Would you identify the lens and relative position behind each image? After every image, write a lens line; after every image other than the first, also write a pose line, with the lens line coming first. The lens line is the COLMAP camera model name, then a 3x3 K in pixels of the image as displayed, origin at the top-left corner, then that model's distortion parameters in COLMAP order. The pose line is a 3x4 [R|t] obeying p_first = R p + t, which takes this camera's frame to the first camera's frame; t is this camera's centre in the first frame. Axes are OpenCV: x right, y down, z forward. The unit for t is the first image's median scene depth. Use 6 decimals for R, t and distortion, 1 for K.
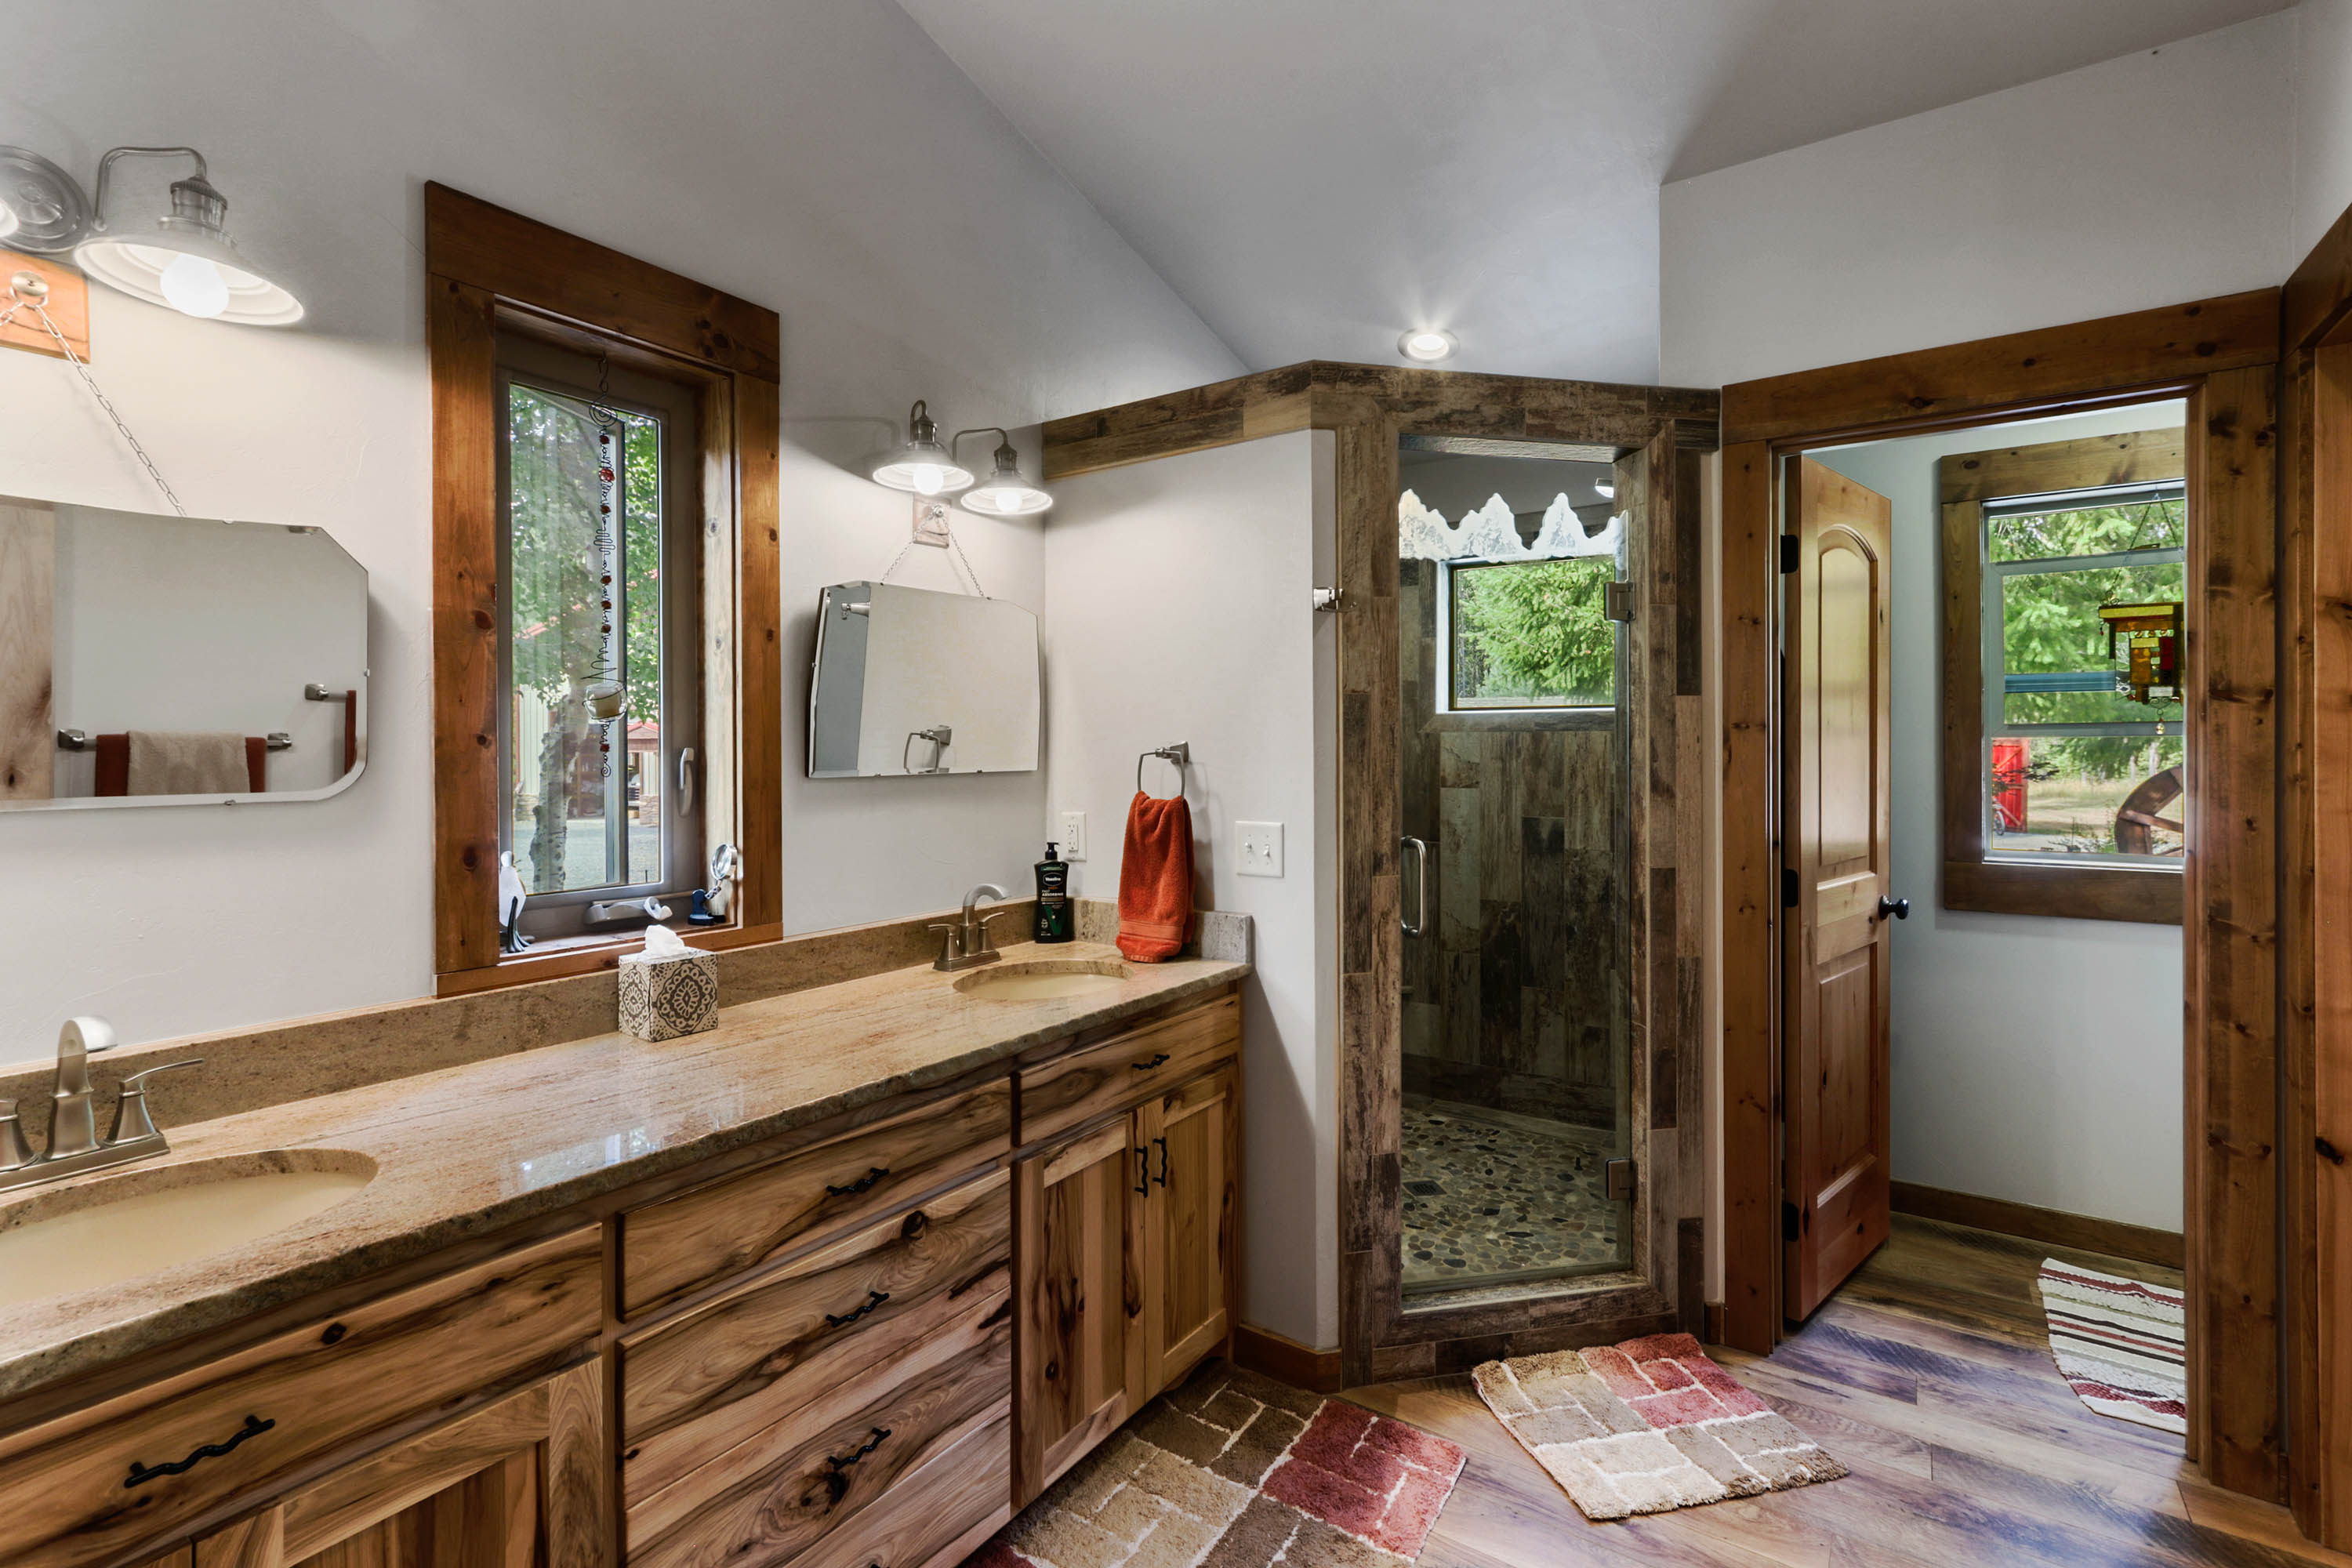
lens RADIAL K [[1084.2, 0, 1163.5], [0, 1084.2, 762.4], [0, 0, 1]] dist [-0.002659, 0.004549]
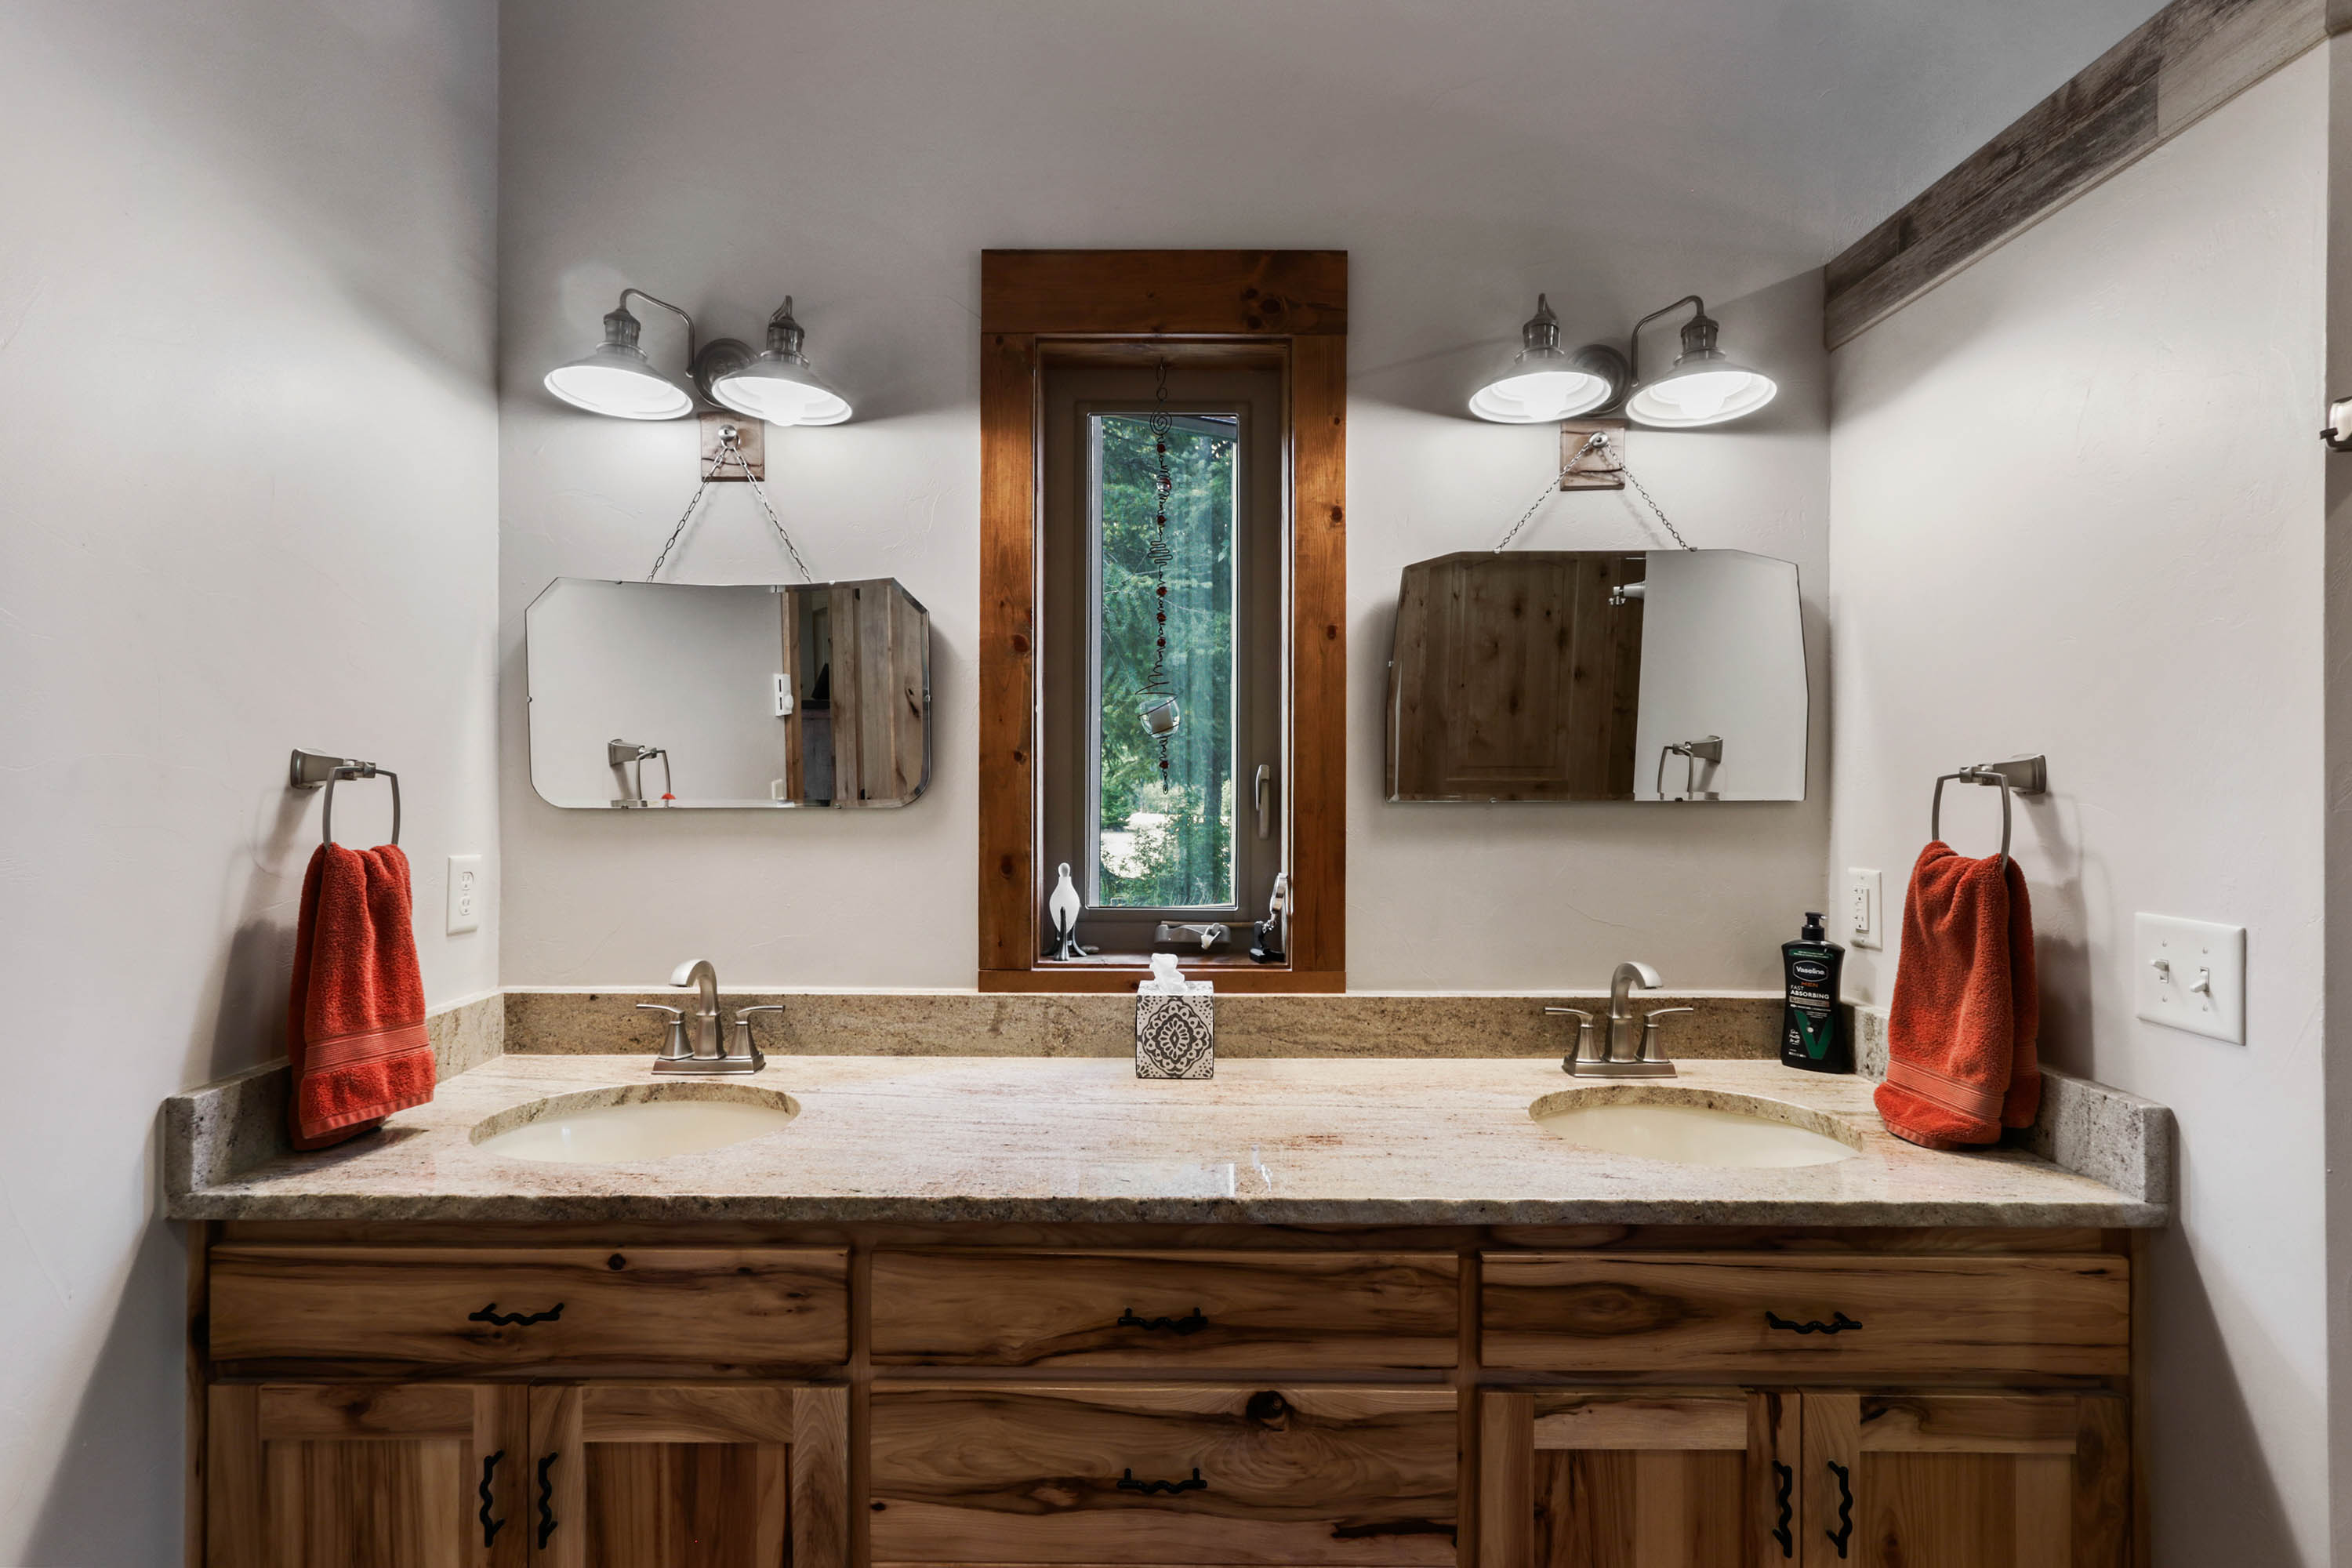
lens RADIAL K [[1084.2, 0, 1173.8], [0, 1084.2, 777.8], [0, 0, 1]] dist [-0.002659, 0.004549]
pose [[0.568728, 0.008431, -0.822483, 0.286703], [-0.013899, 0.999903, 0.000638, -0.002037], [0.822408, 0.011069, 0.568790, 0.444071]]
